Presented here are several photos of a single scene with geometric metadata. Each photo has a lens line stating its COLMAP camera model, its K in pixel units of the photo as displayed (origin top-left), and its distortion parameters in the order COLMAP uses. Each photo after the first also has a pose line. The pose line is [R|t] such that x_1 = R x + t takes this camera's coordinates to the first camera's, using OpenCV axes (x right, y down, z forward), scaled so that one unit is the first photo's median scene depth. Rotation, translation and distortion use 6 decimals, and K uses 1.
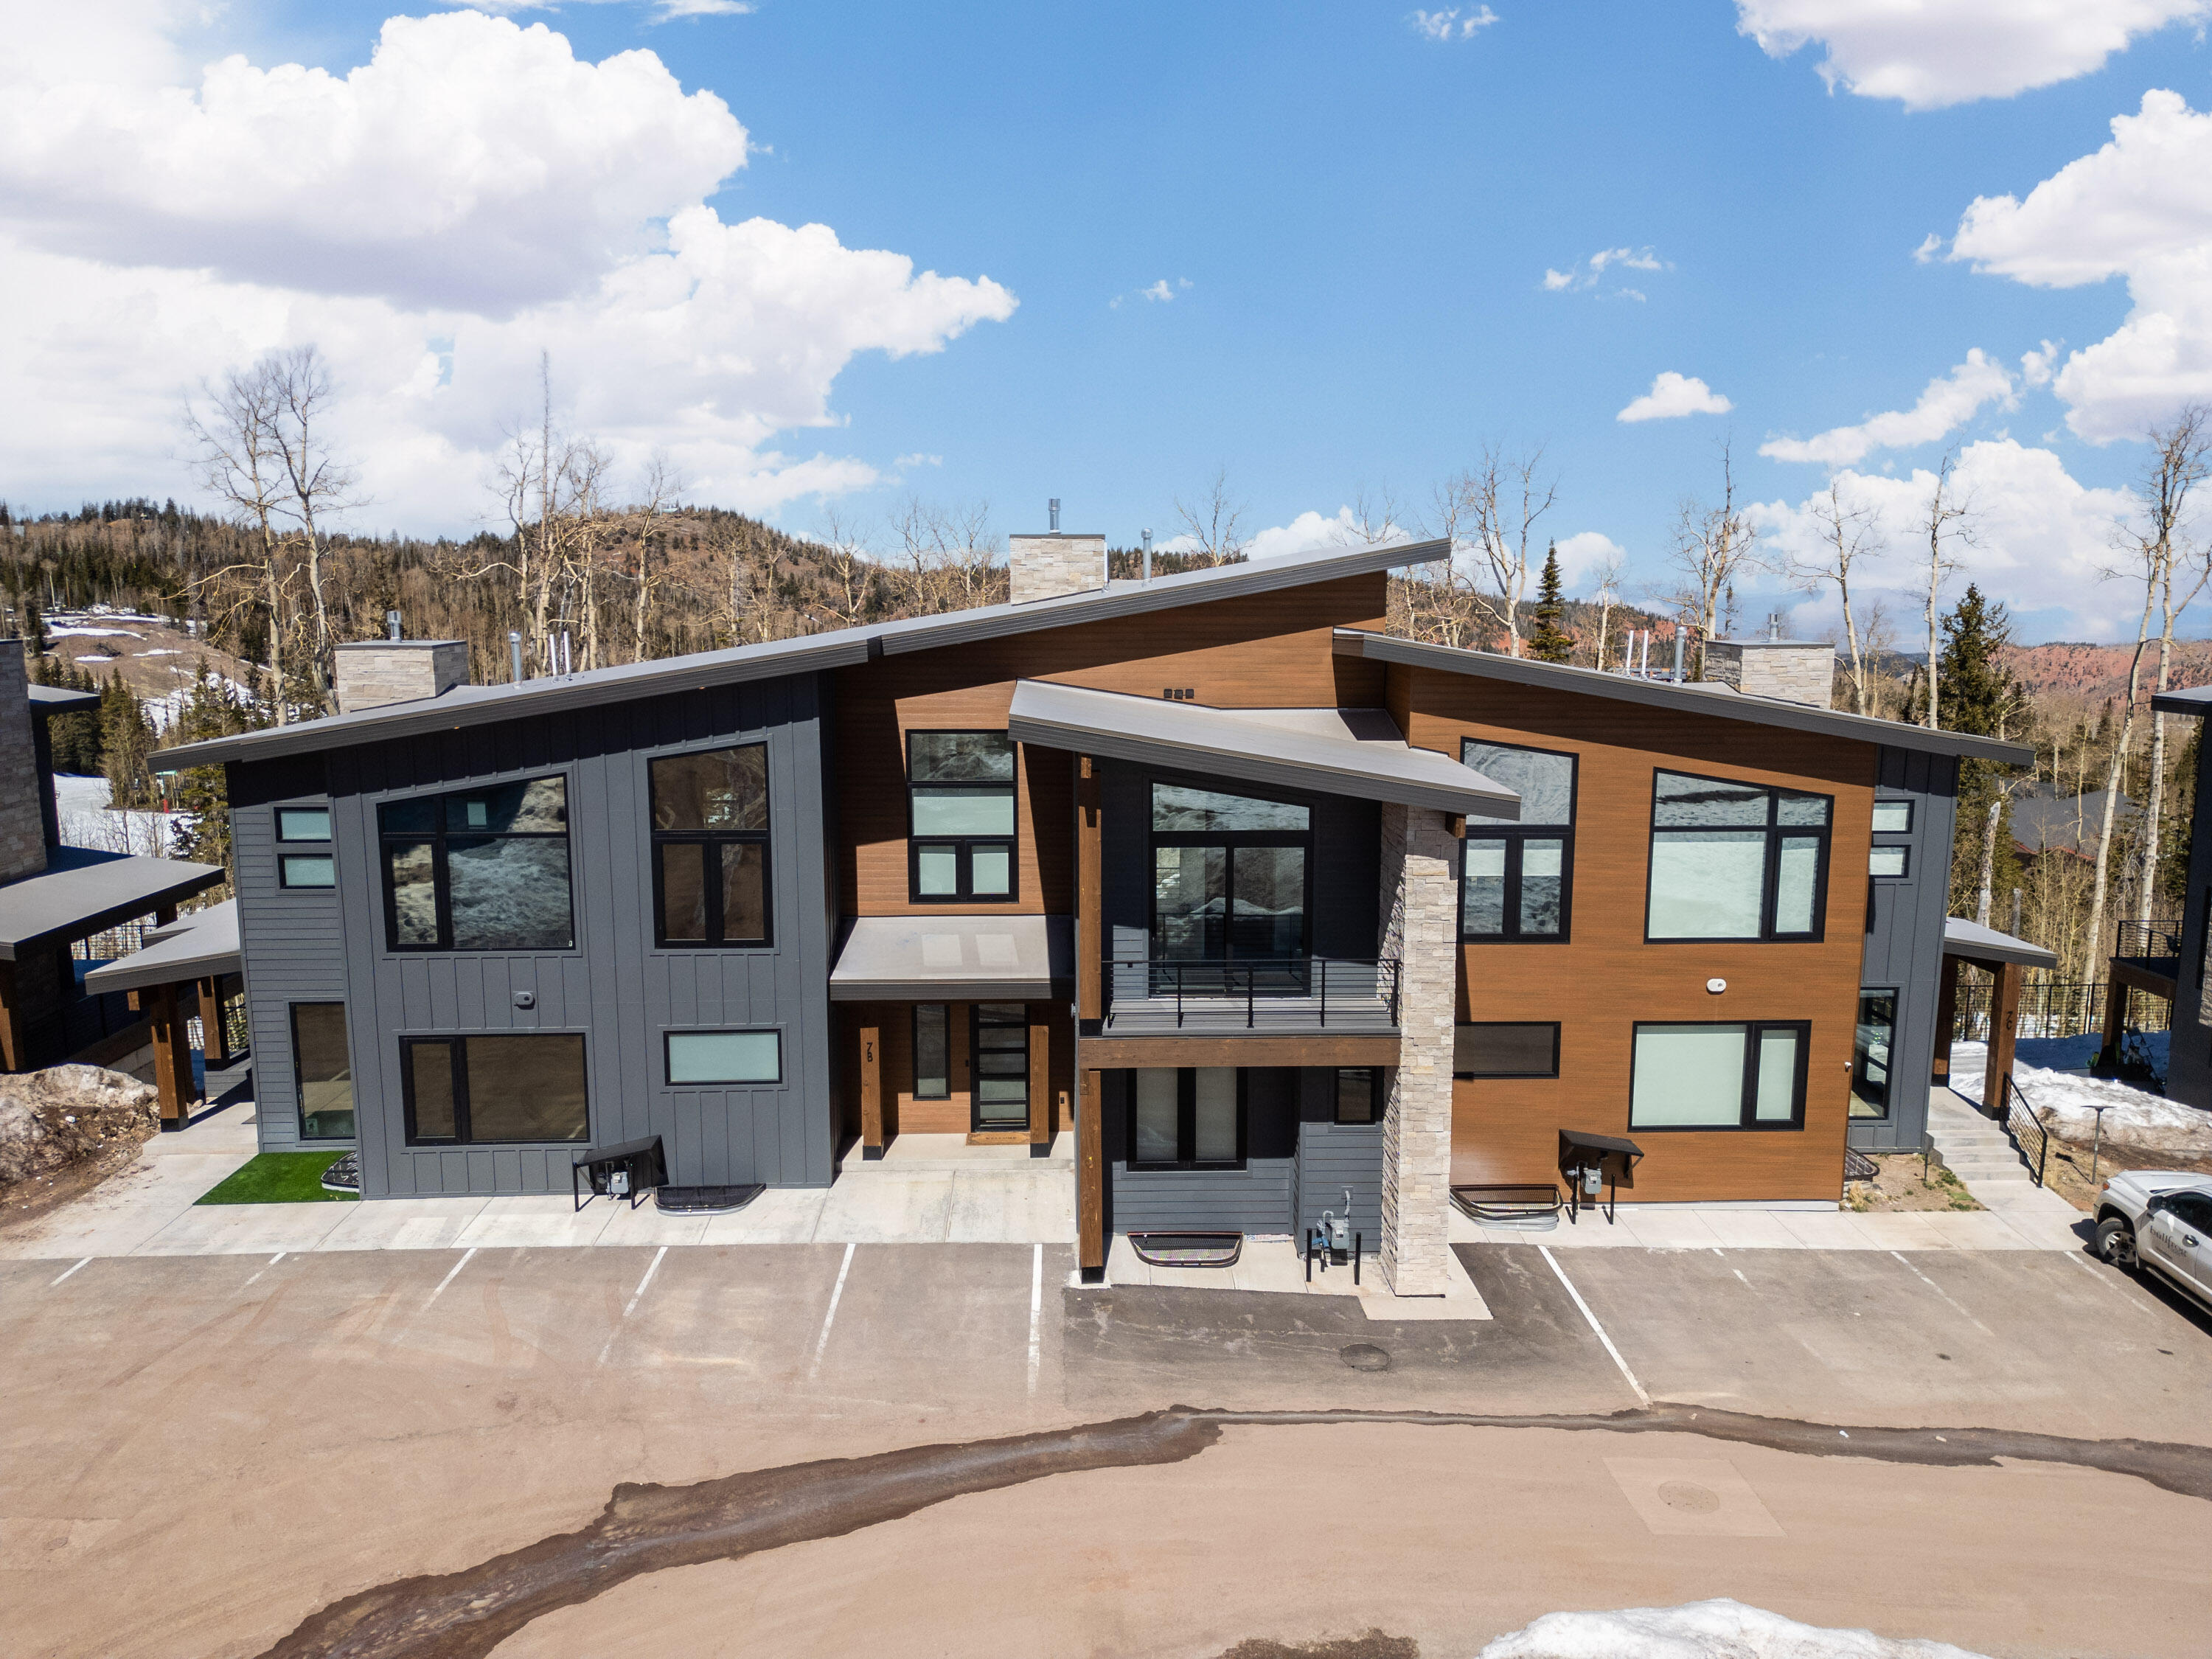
lens RADIAL K [[1543.2, 0, 1113.1], [0, 1543.2, 826.1], [0, 0, 1]] dist [0.070578, -0.060328]
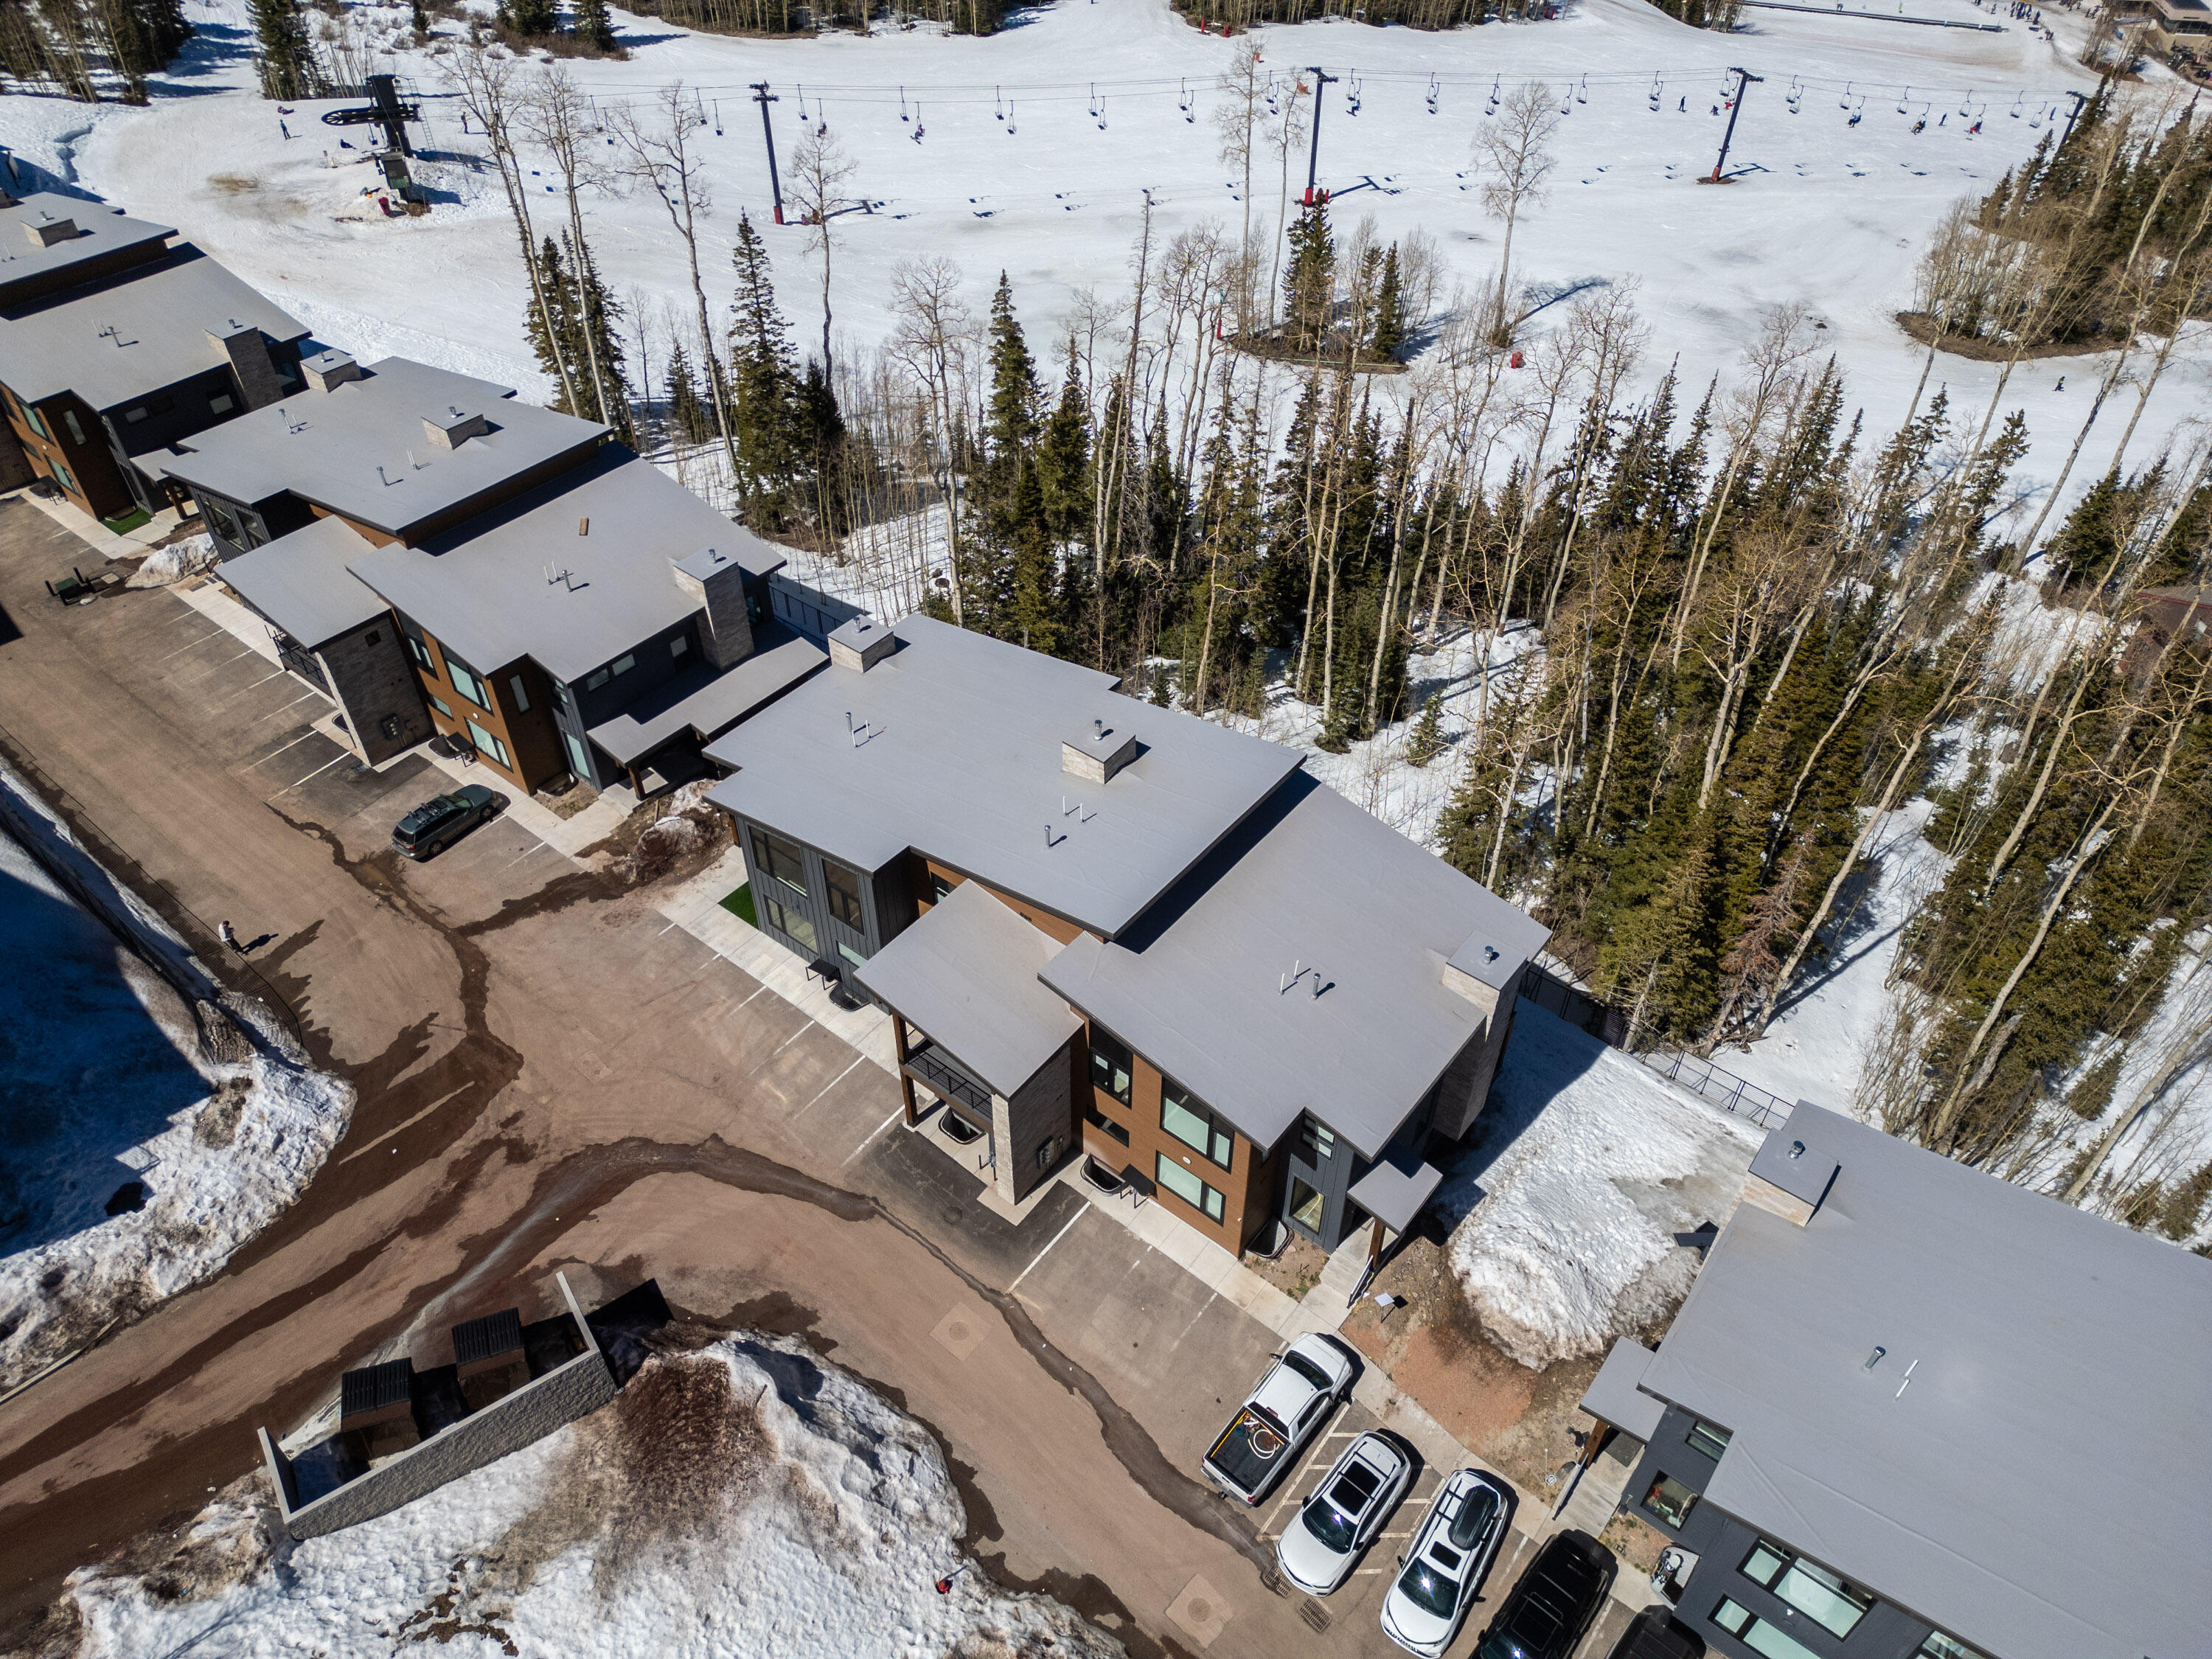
lens RADIAL K [[1543.2, 0, 1111.5], [0, 1543.2, 821.2], [0, 0, 1]] dist [0.070578, -0.060328]
pose [[0.762182, 0.445322, -0.469858, 1.110142], [-0.112366, 0.805793, 0.581440, -1.492099], [0.637536, -0.390367, 0.664200, -0.263577]]
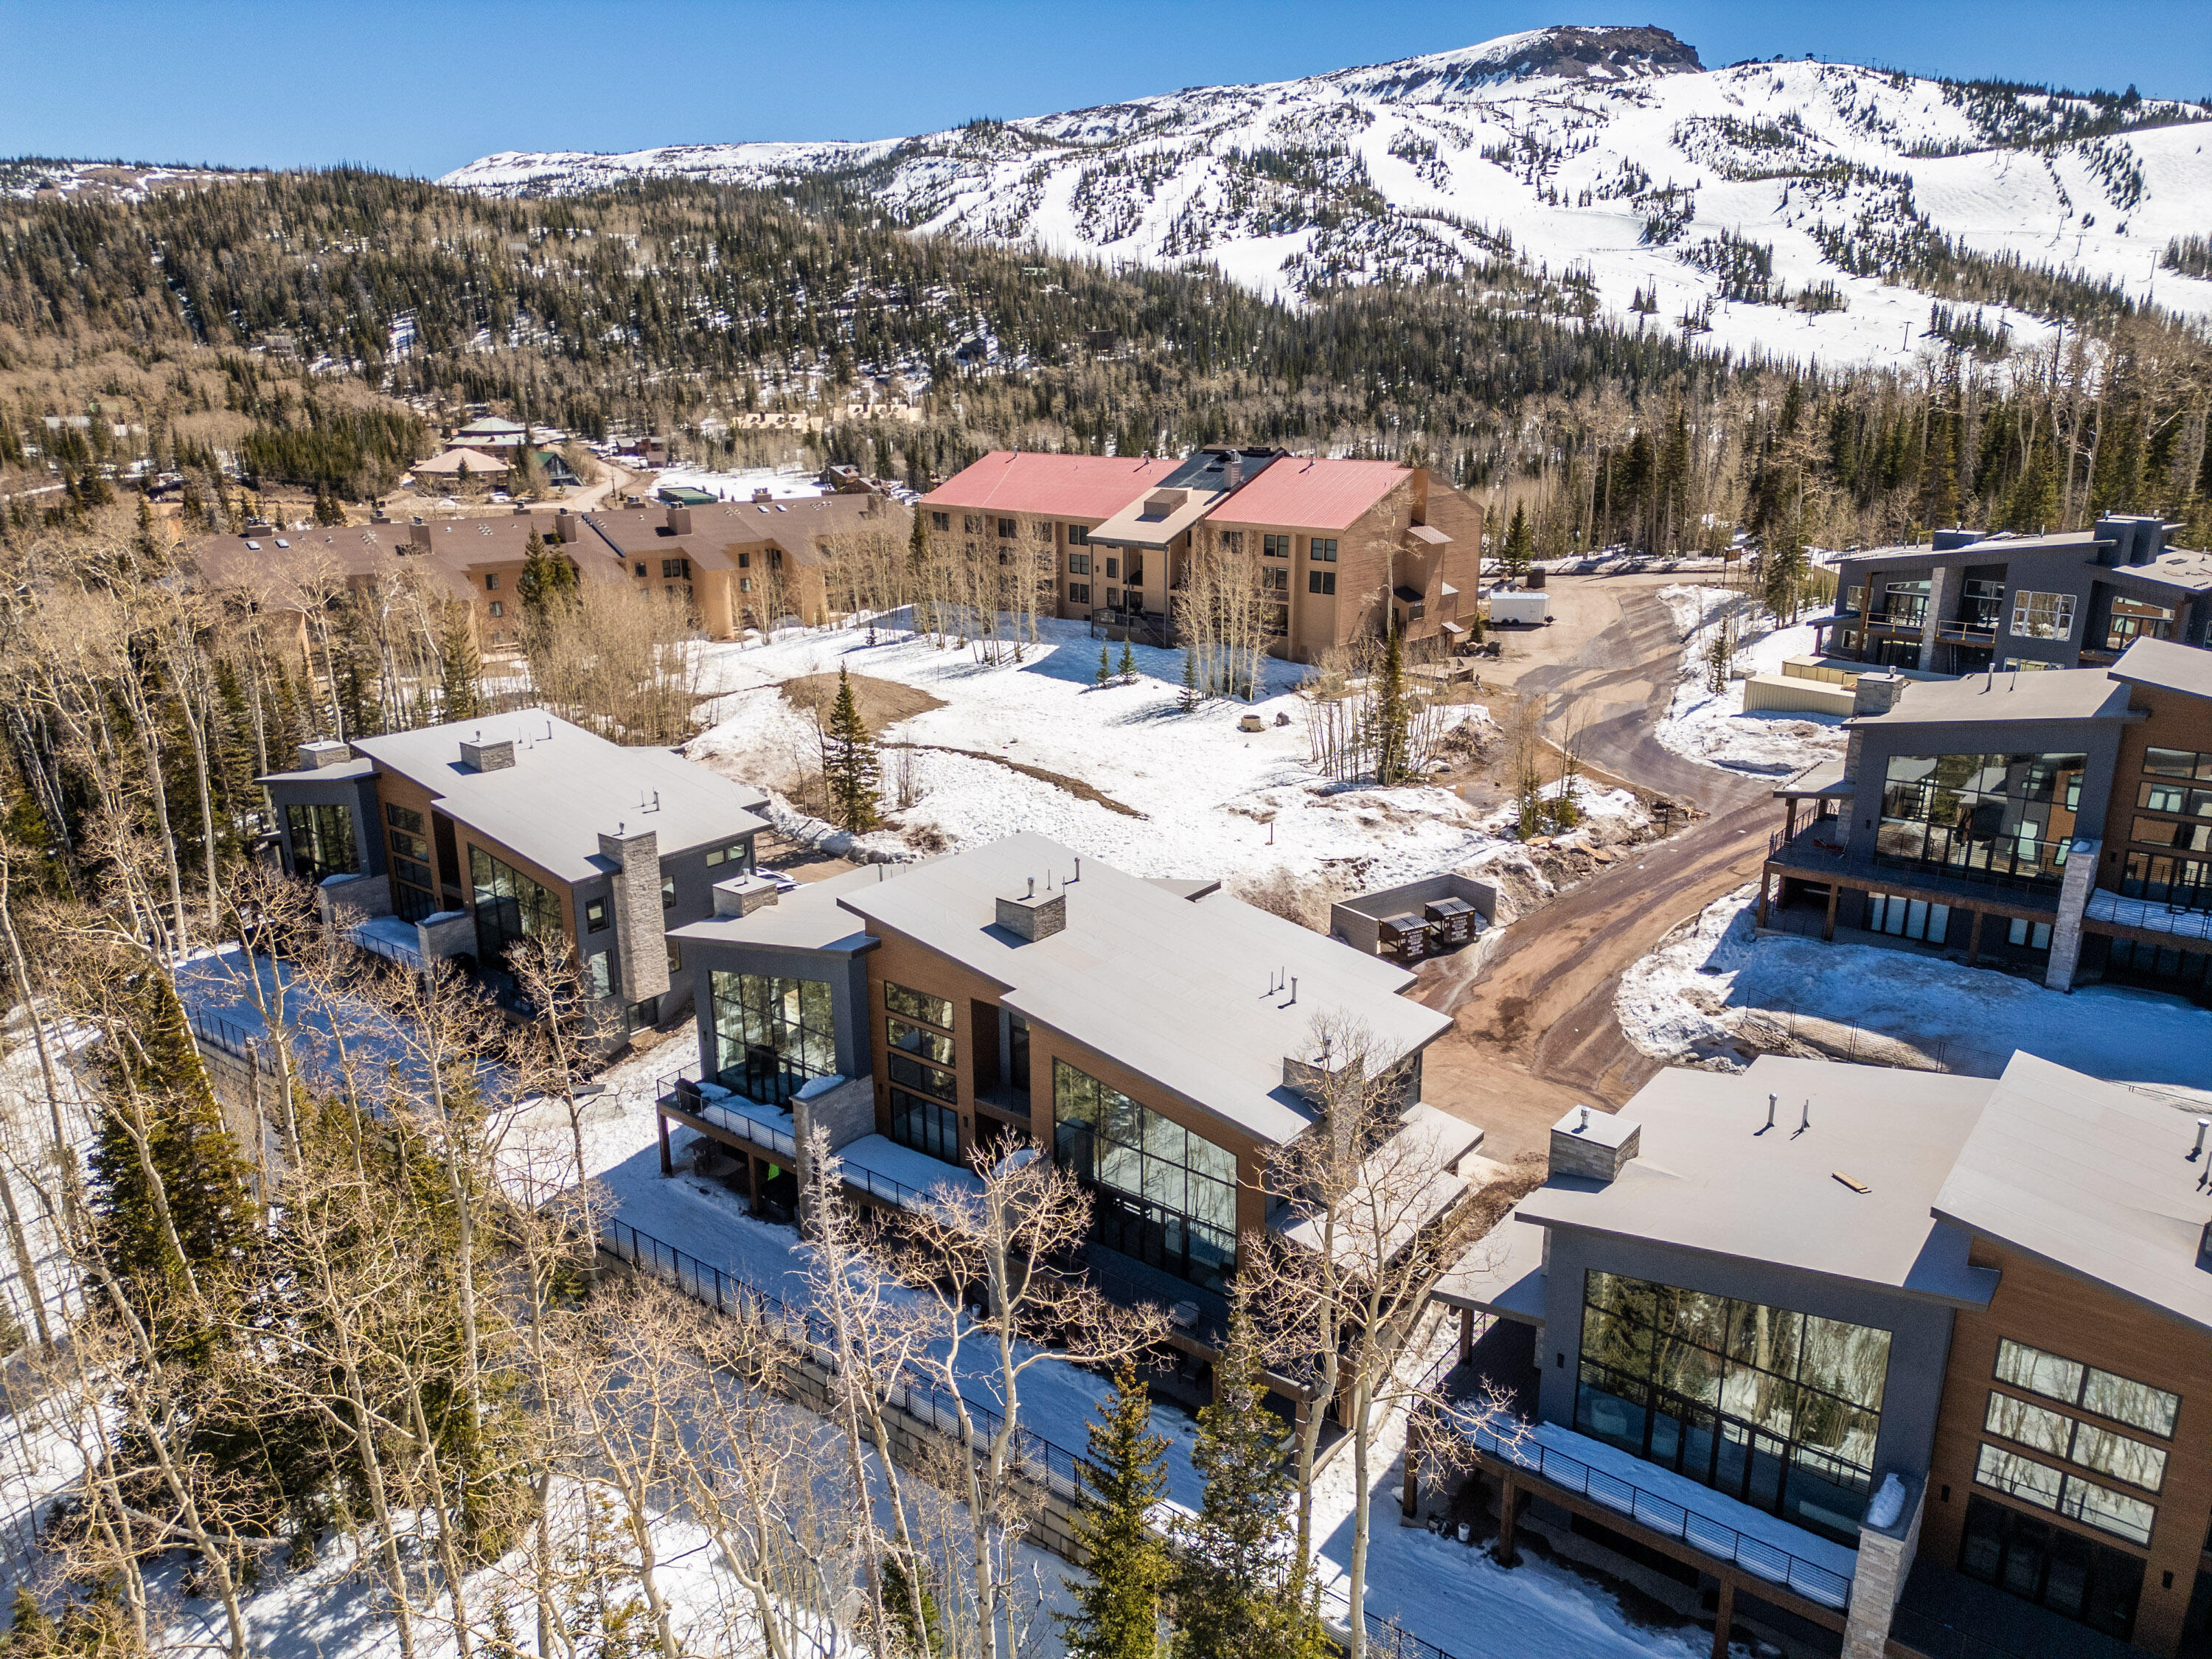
lens RADIAL K [[1543.2, 0, 1101.7], [0, 1543.2, 828.5], [0, 0, 1]] dist [0.070578, -0.060328]
pose [[-0.764192, -0.180553, 0.619202, -1.626031], [0.110867, 0.908960, 0.401871, -1.310042], [-0.635388, 0.375756, -0.674603, 2.843614]]
